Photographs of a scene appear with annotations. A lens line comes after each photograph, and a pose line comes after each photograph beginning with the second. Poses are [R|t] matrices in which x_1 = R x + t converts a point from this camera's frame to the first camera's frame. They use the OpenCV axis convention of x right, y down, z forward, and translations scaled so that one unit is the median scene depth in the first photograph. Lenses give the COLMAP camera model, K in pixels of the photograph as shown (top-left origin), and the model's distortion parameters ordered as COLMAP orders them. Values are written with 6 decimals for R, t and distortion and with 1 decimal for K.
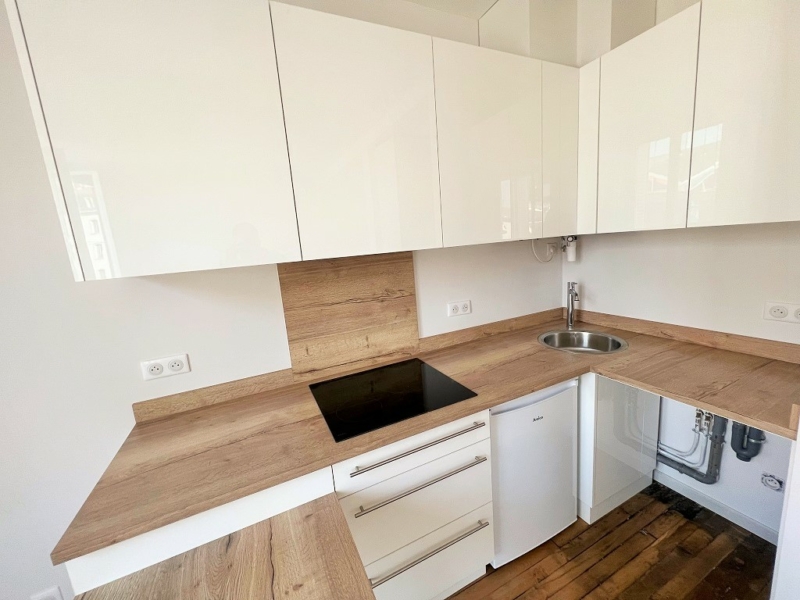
lens RADIAL K [[319.8, 0, 399.4], [0, 319.8, 299.4], [0, 0, 1]] dist [0.000389, 0.000133]
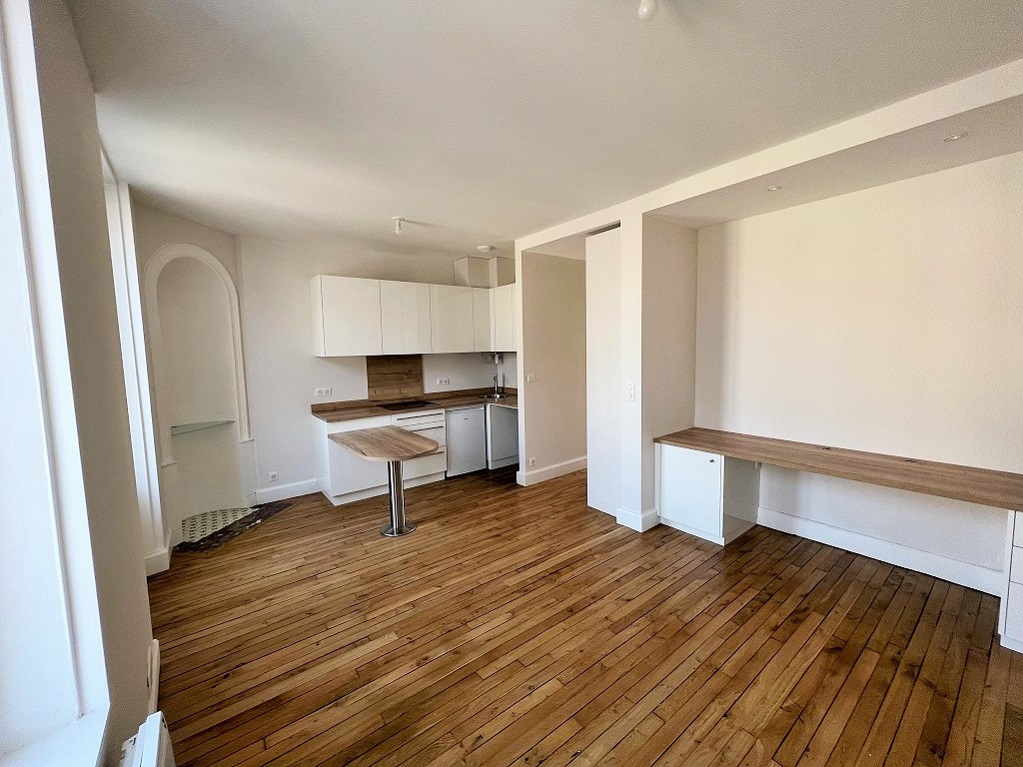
lens RADIAL K [[408.9, 0, 511.7], [0, 408.9, 381.9], [0, 0, 1]] dist [0.000389, 0.000133]
pose [[0.974569, 0.042138, 0.220091, 0.035944], [-0.020952, 0.994993, -0.097721, 0.362898], [-0.223107, 0.090625, 0.970572, -2.254678]]
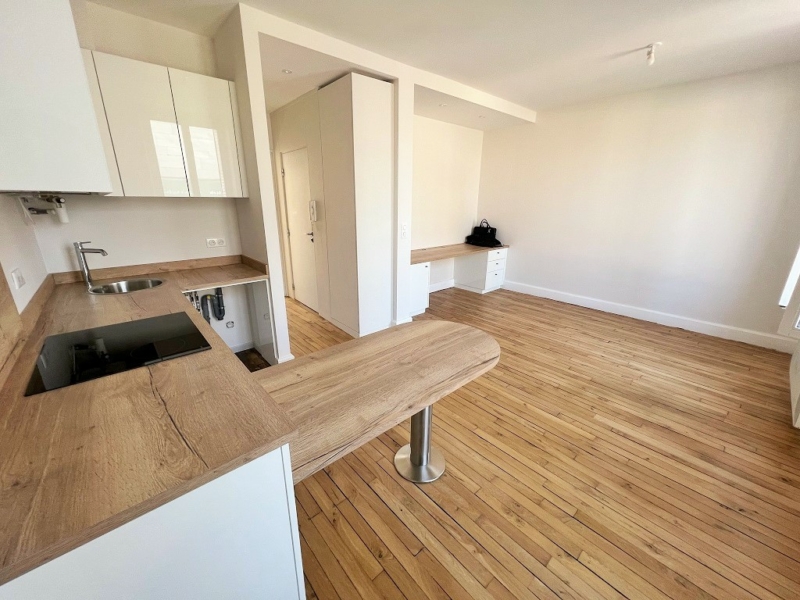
lens RADIAL K [[319.8, 0, 396.6], [0, 319.8, 297.2], [0, 0, 1]] dist [0.000389, 0.000133]
pose [[-0.277825, -0.204158, 0.938687, -1.027261], [0.178167, 0.949251, 0.259188, 0.042939], [-0.943965, 0.239252, -0.227352, 0.374391]]
